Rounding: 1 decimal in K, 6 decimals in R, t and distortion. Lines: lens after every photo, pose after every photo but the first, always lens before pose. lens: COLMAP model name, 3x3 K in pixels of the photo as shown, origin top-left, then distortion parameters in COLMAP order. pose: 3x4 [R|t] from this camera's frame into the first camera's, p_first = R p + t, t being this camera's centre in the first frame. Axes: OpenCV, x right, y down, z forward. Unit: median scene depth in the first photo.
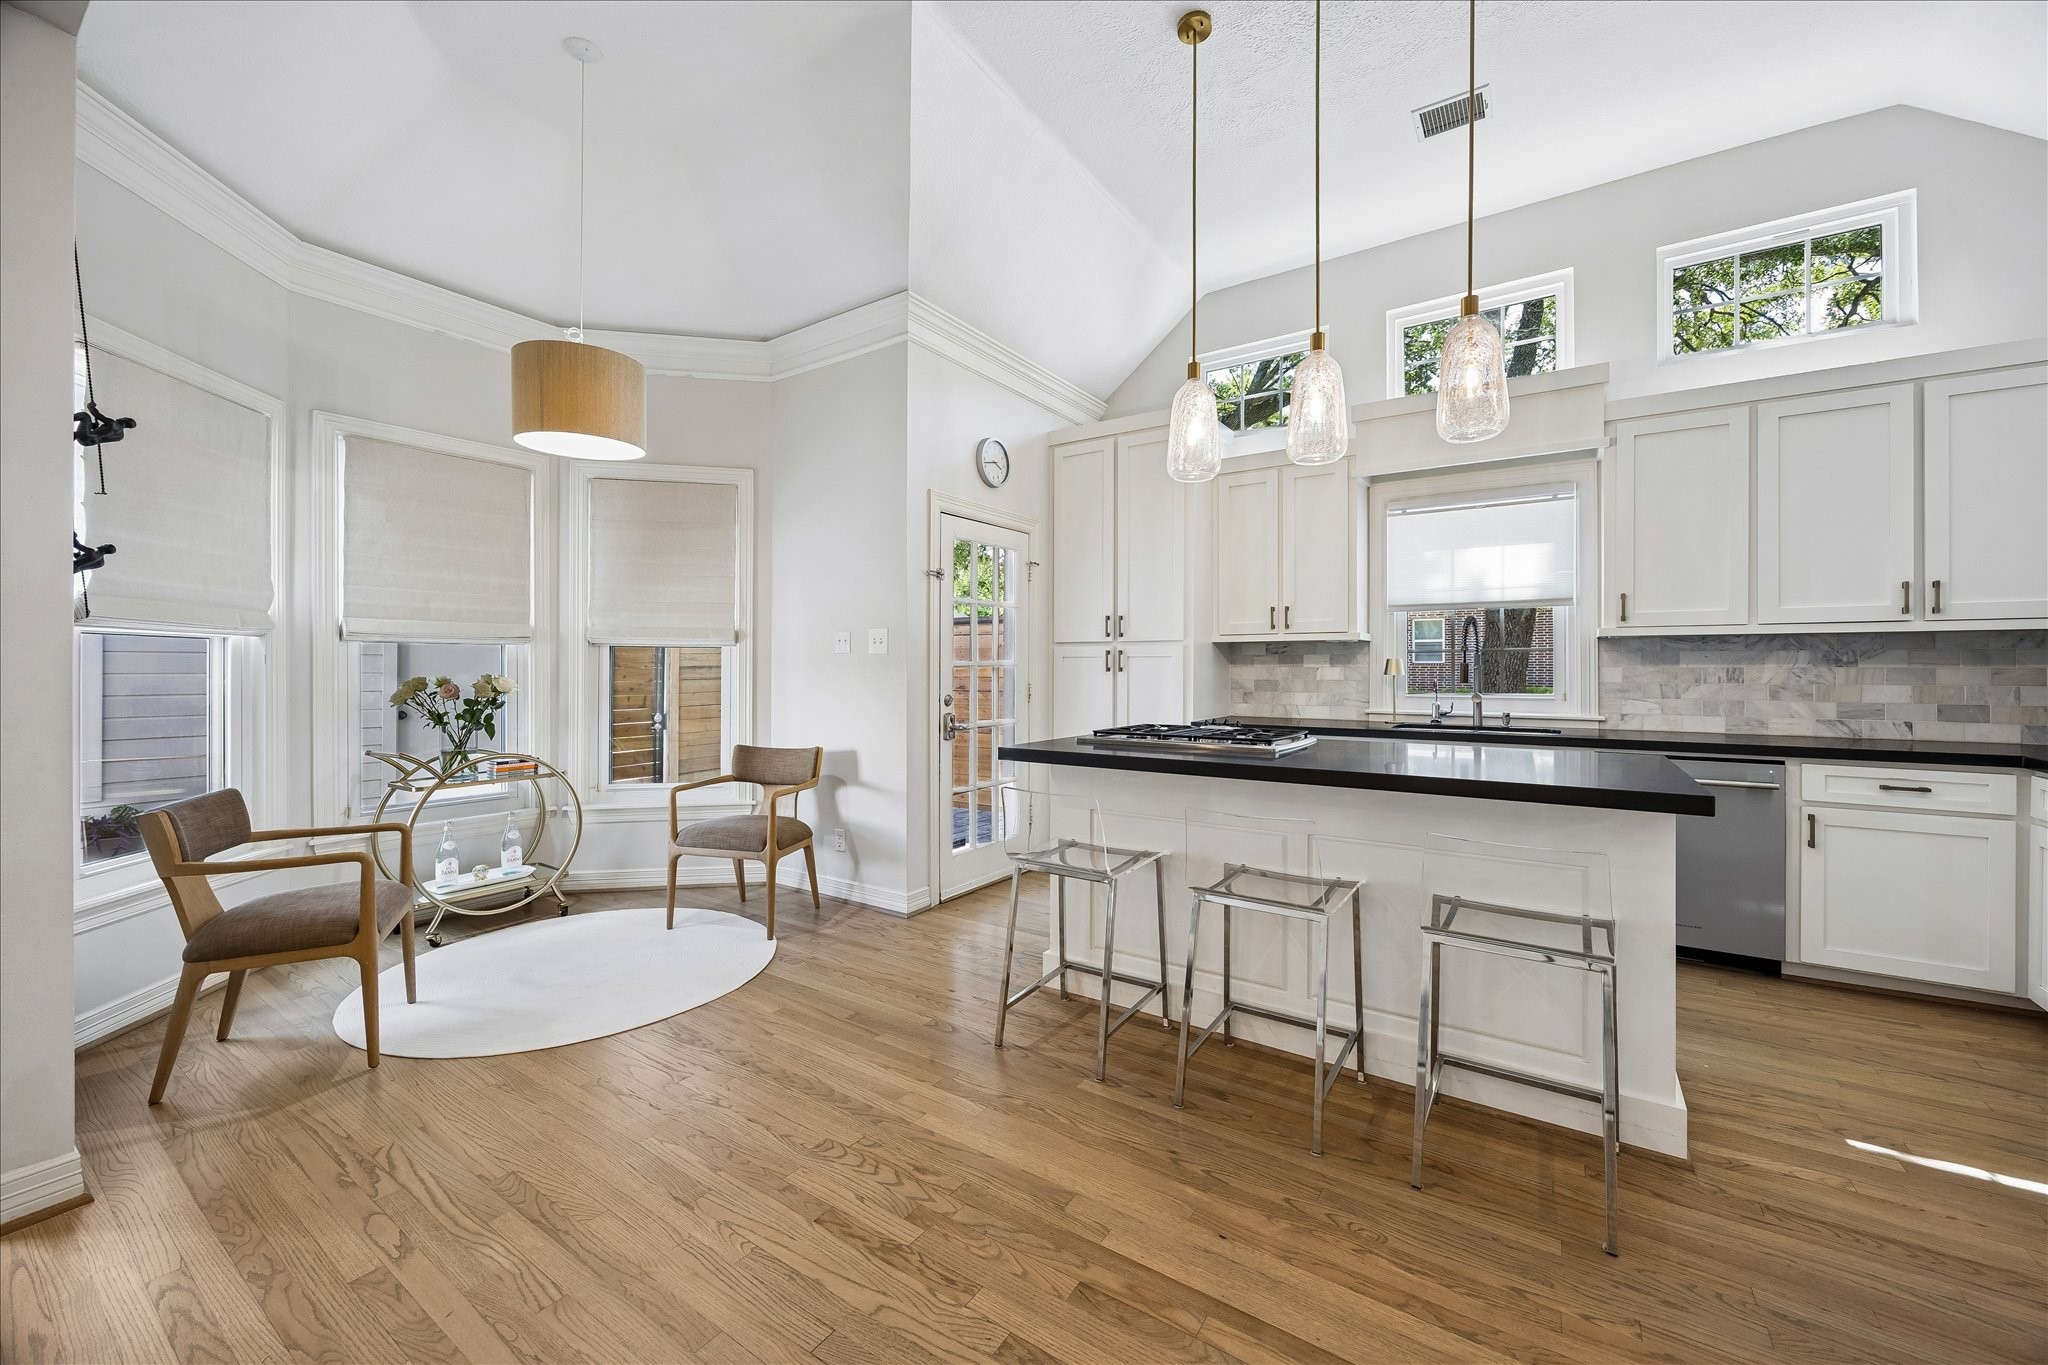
lens RADIAL K [[777.8, 0, 1037.2], [0, 777.8, 671.1], [0, 0, 1]] dist [-0.007944, 0.000070]
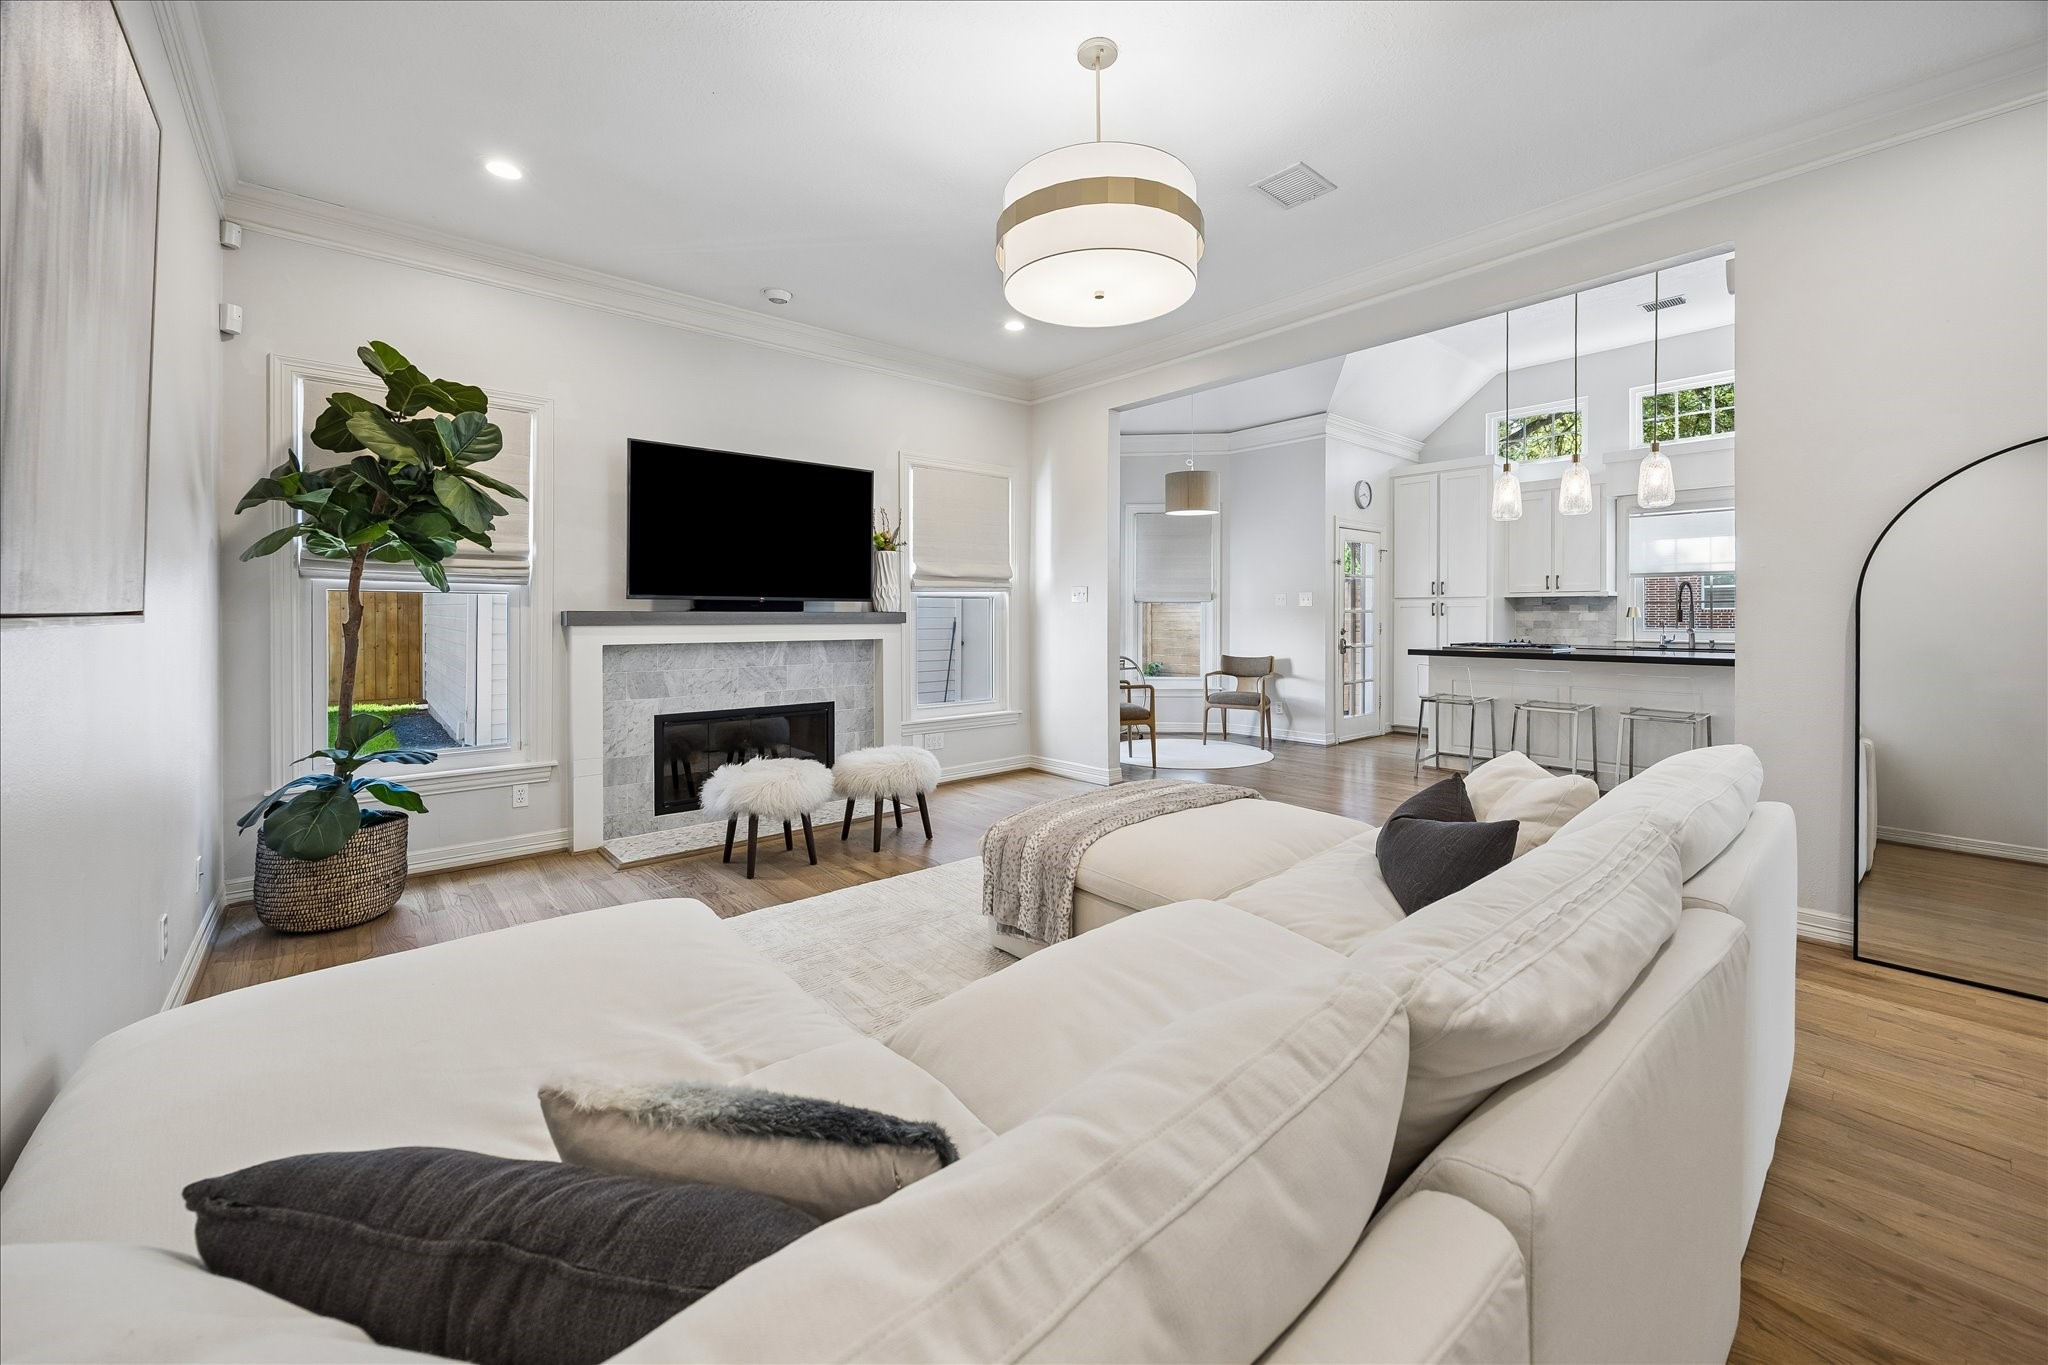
lens RADIAL K [[777.8, 0, 1038.4], [0, 777.8, 625.5], [0, 0, 1]] dist [-0.007944, 0.000070]
pose [[0.962607, 0.000217, -0.270902, -0.324191], [0.001616, 0.999977, 0.006542, 0.010857], [0.270897, -0.006735, 0.962585, -0.974770]]
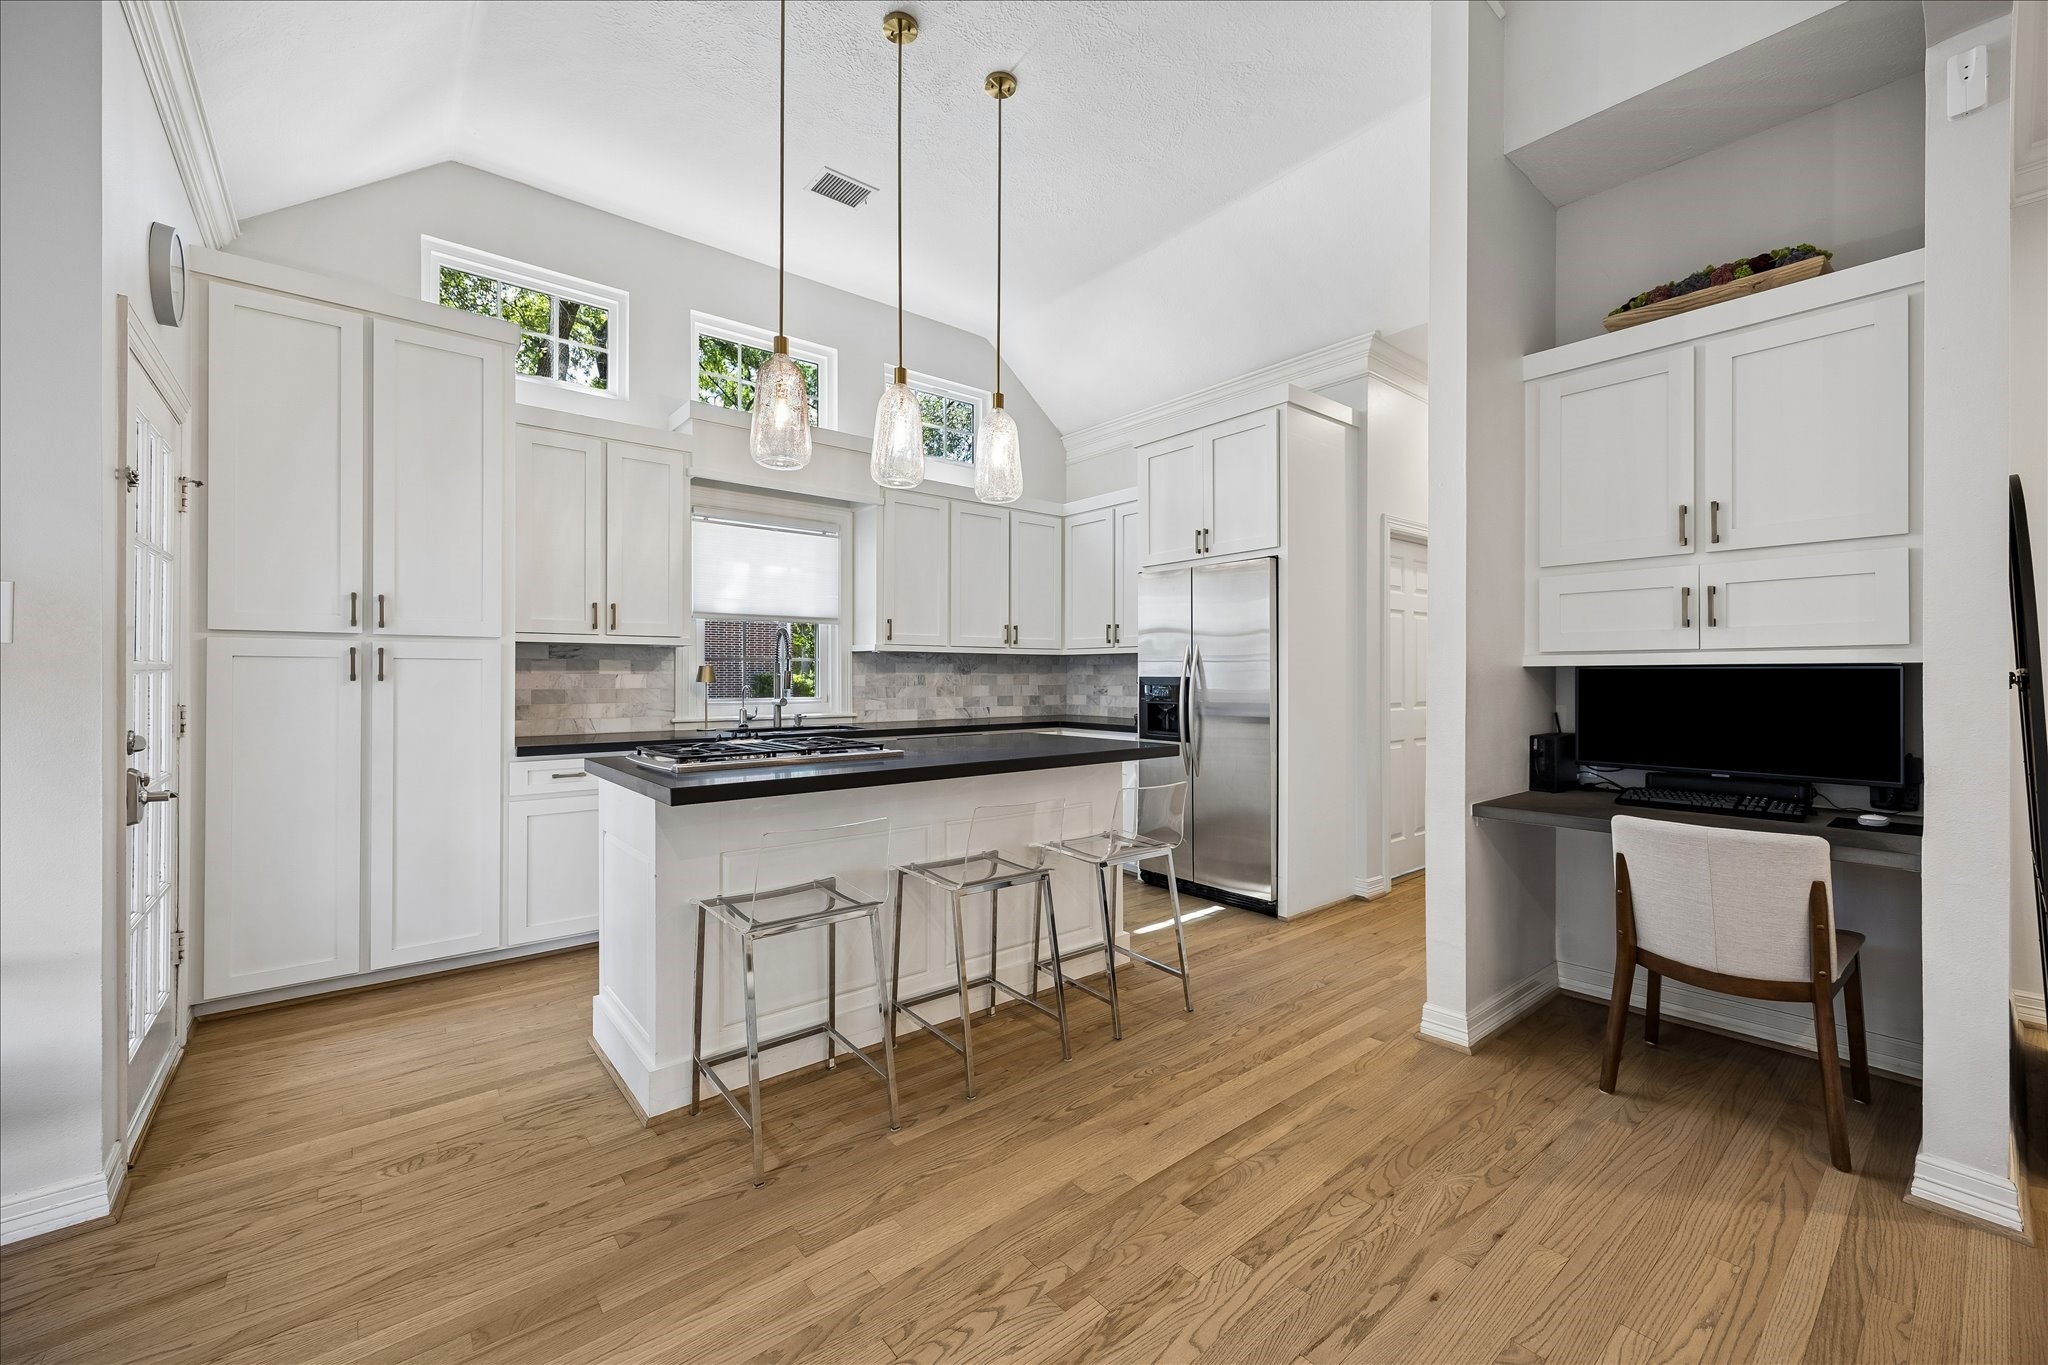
lens RADIAL K [[807.2, 0, 1031.4], [0, 807.2, 672.9], [0, 0, 1]] dist [0.004728, -0.000057]
pose [[0.287256, 0.003175, 0.957849, -0.464232], [0.003995, 0.999982, -0.004513, -0.000316], [-0.957846, 0.005123, 0.287238, 0.341626]]
